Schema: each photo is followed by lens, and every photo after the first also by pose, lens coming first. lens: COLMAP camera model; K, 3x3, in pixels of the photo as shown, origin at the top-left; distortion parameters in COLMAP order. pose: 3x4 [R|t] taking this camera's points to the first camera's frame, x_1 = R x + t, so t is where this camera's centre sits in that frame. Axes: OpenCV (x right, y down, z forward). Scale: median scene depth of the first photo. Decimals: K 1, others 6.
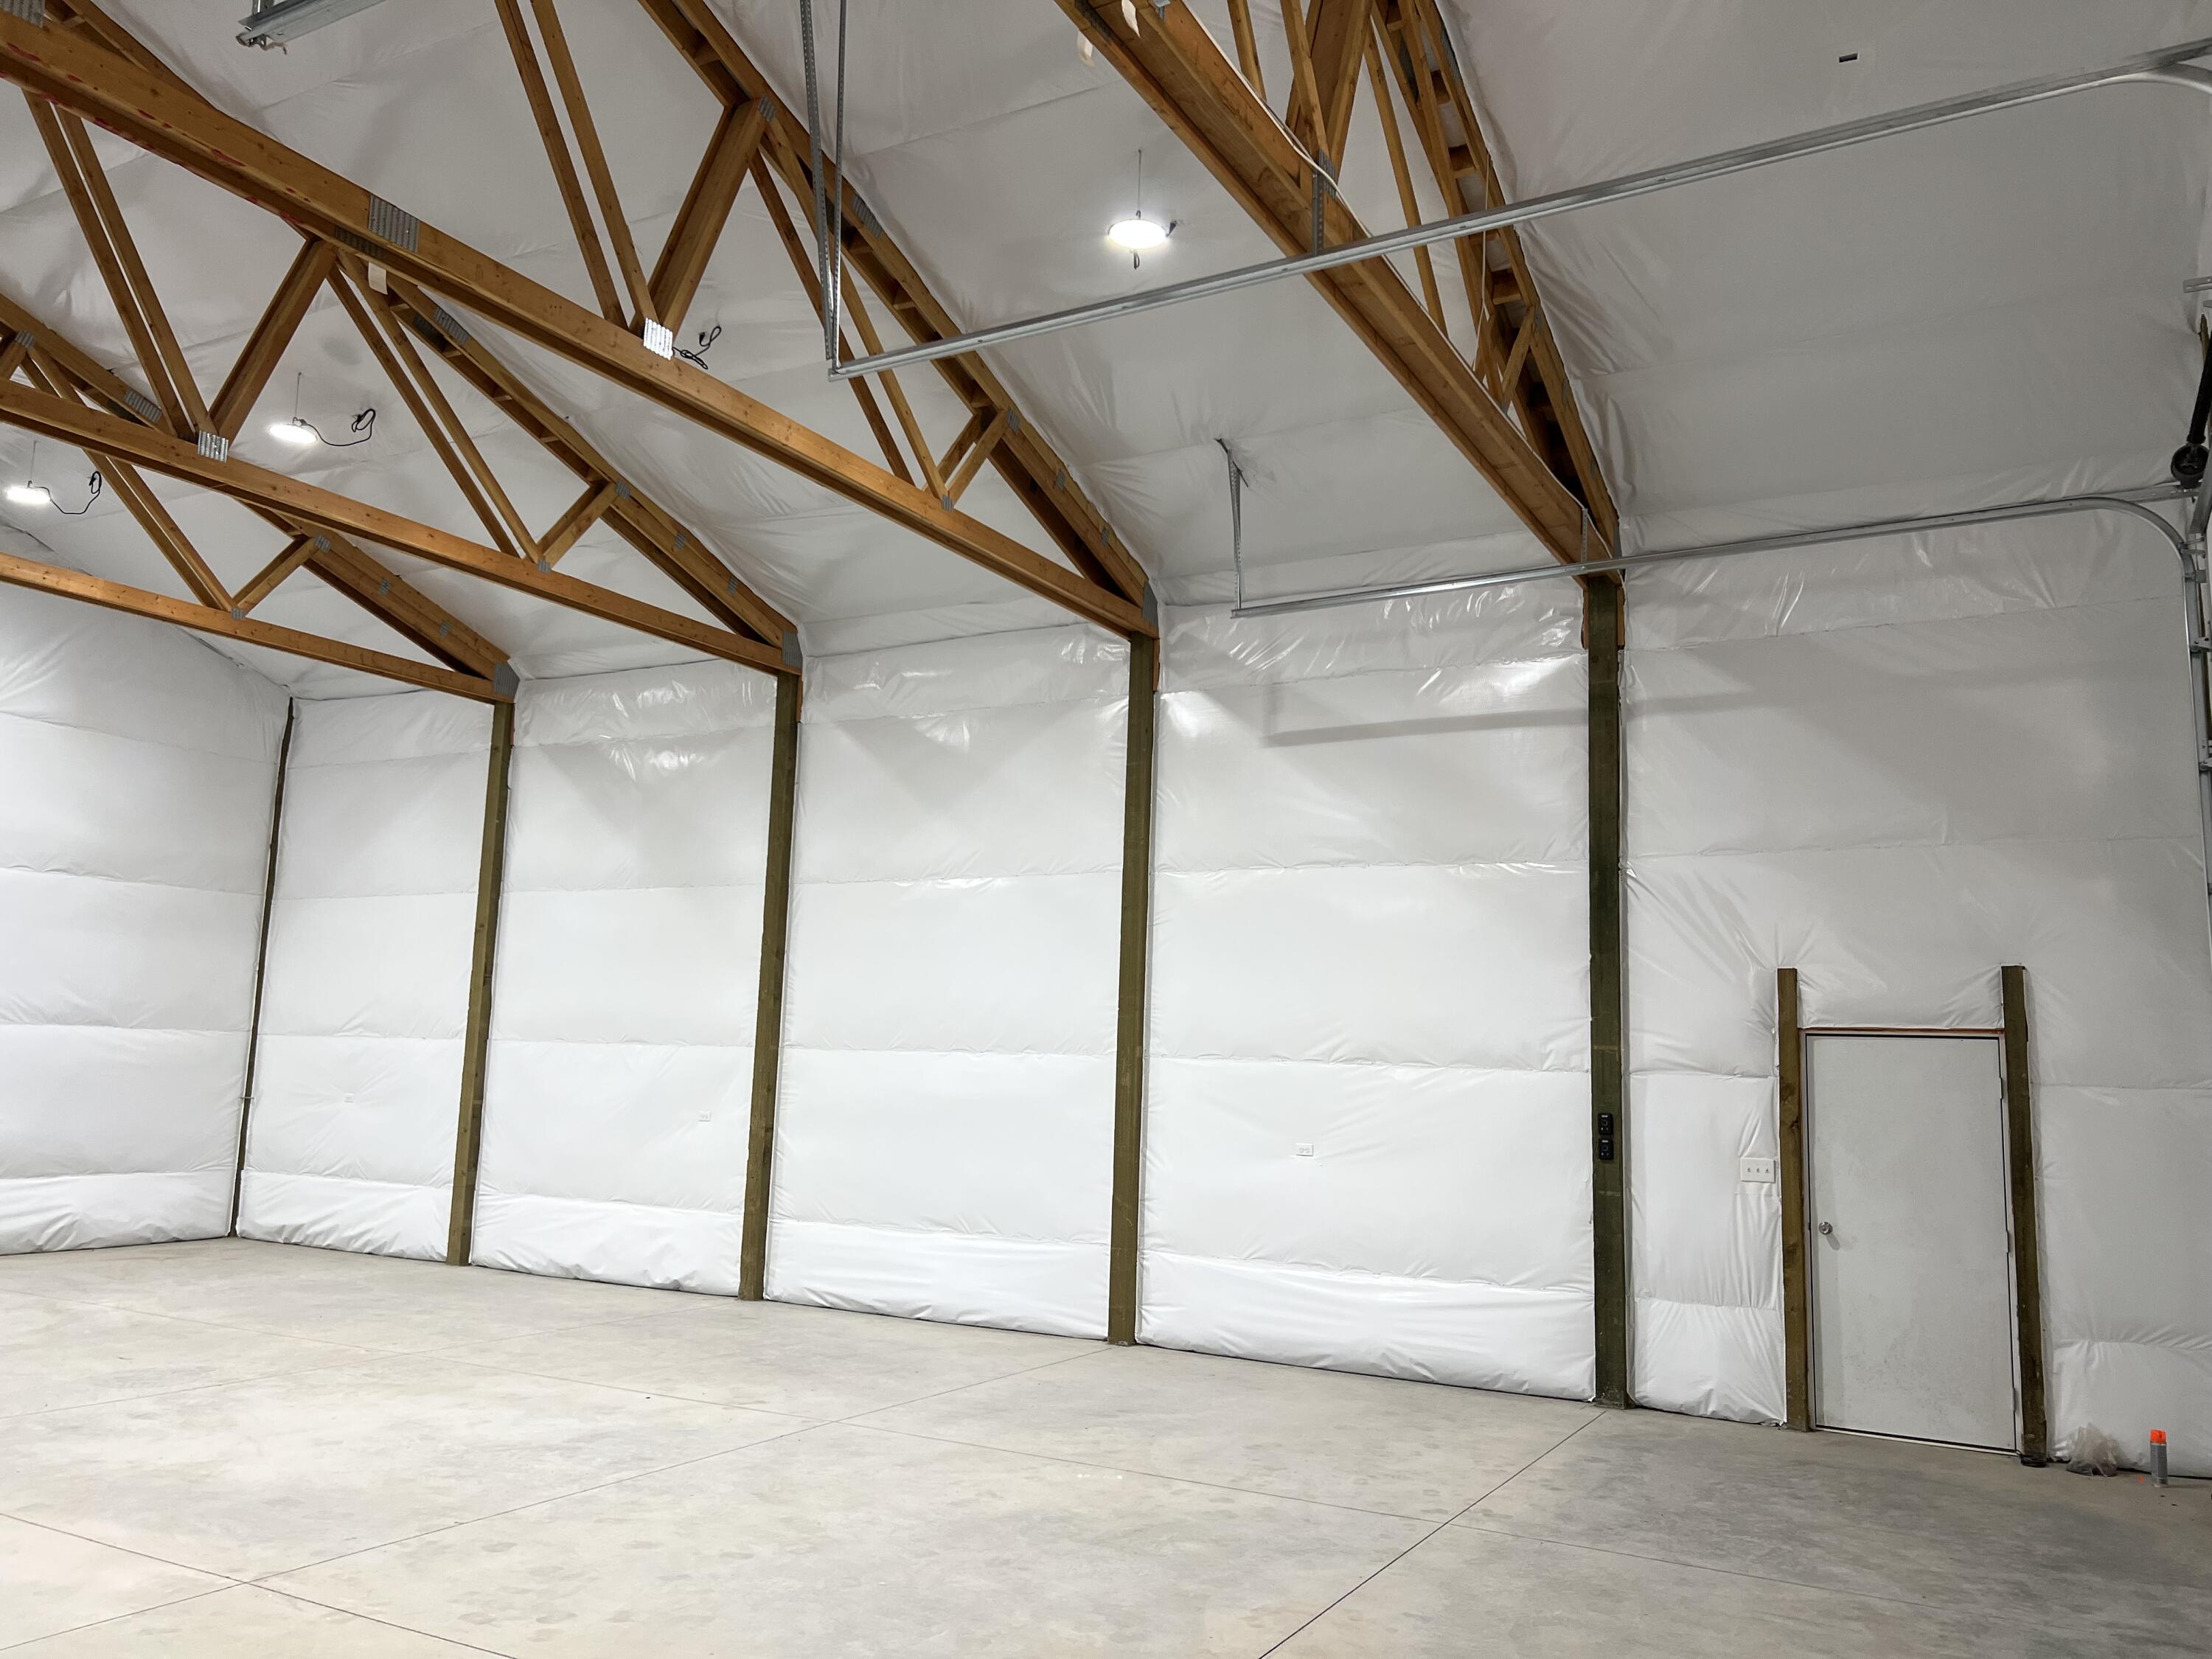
lens RADIAL K [[1643.1, 0, 1115.2], [0, 1643.1, 844.5], [0, 0, 1]] dist [0.062030, -0.073548]
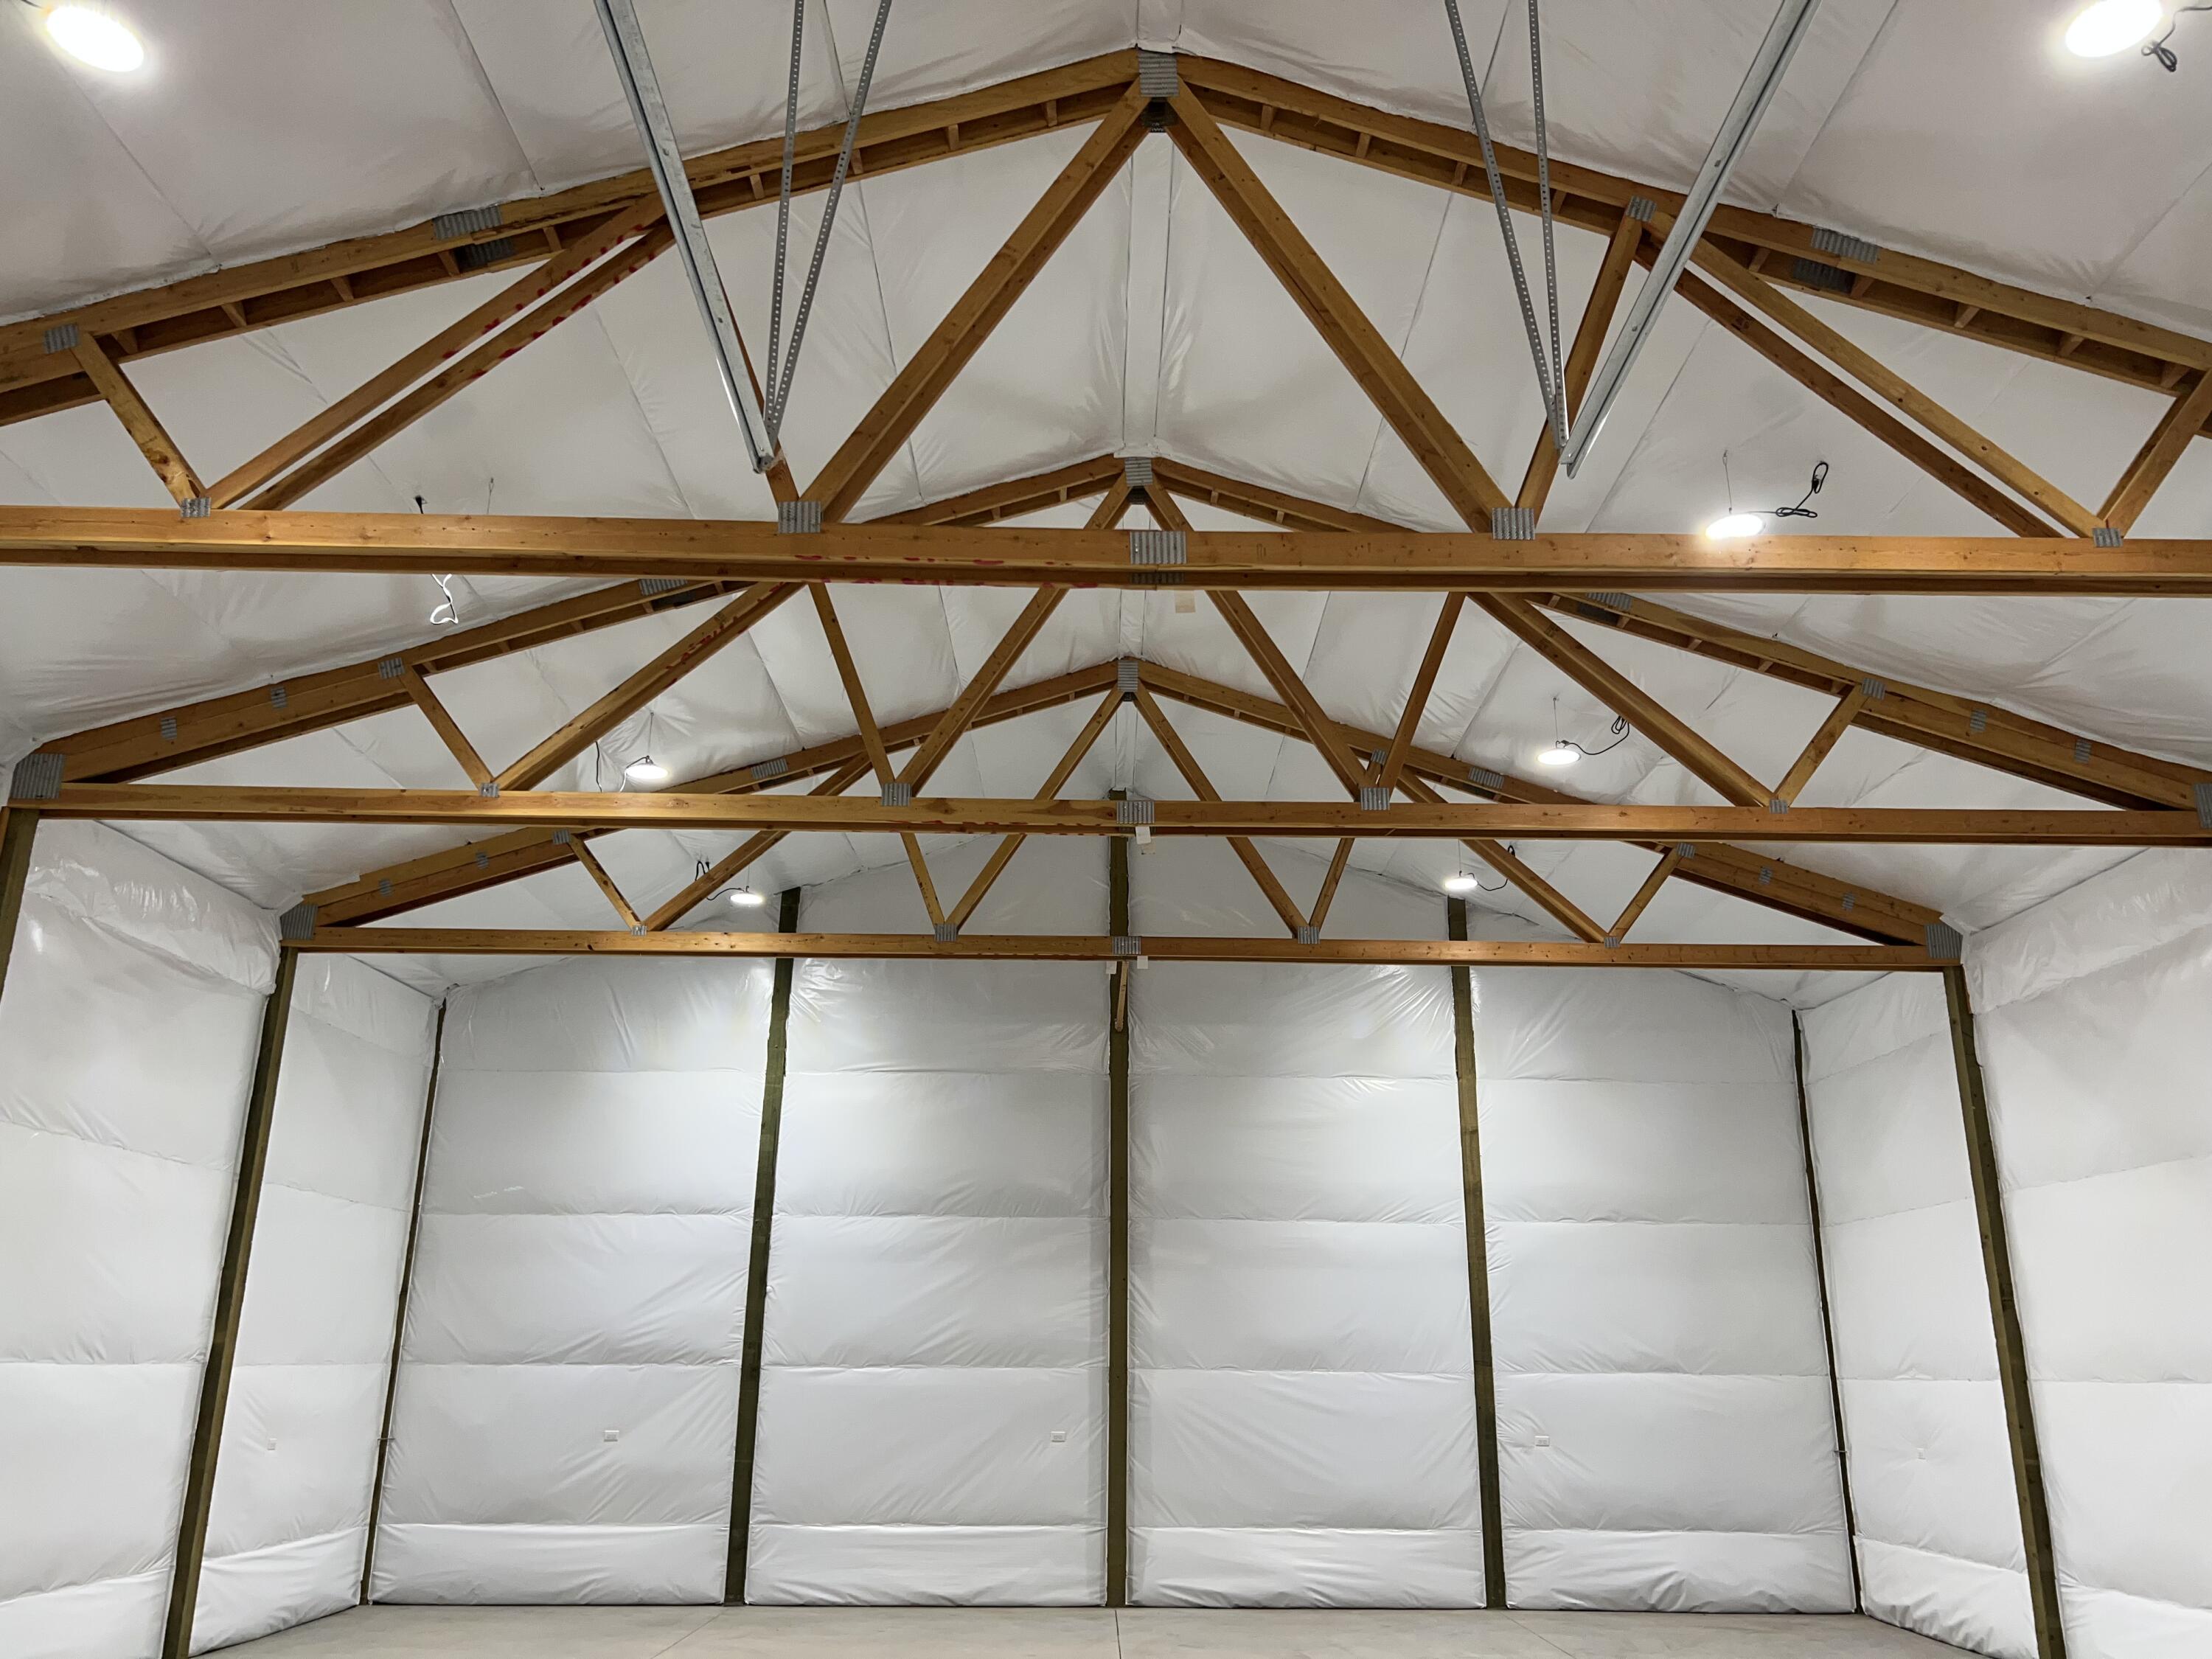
lens RADIAL K [[1643.1, 0, 1115.2], [0, 1643.1, 844.5], [0, 0, 1]] dist [0.062030, -0.073548]
pose [[0.494937, -0.287076, -0.820137, 0.140326], [0.119915, 0.957383, -0.262750, 0.027737], [0.860614, 0.031698, 0.508270, 0.198355]]
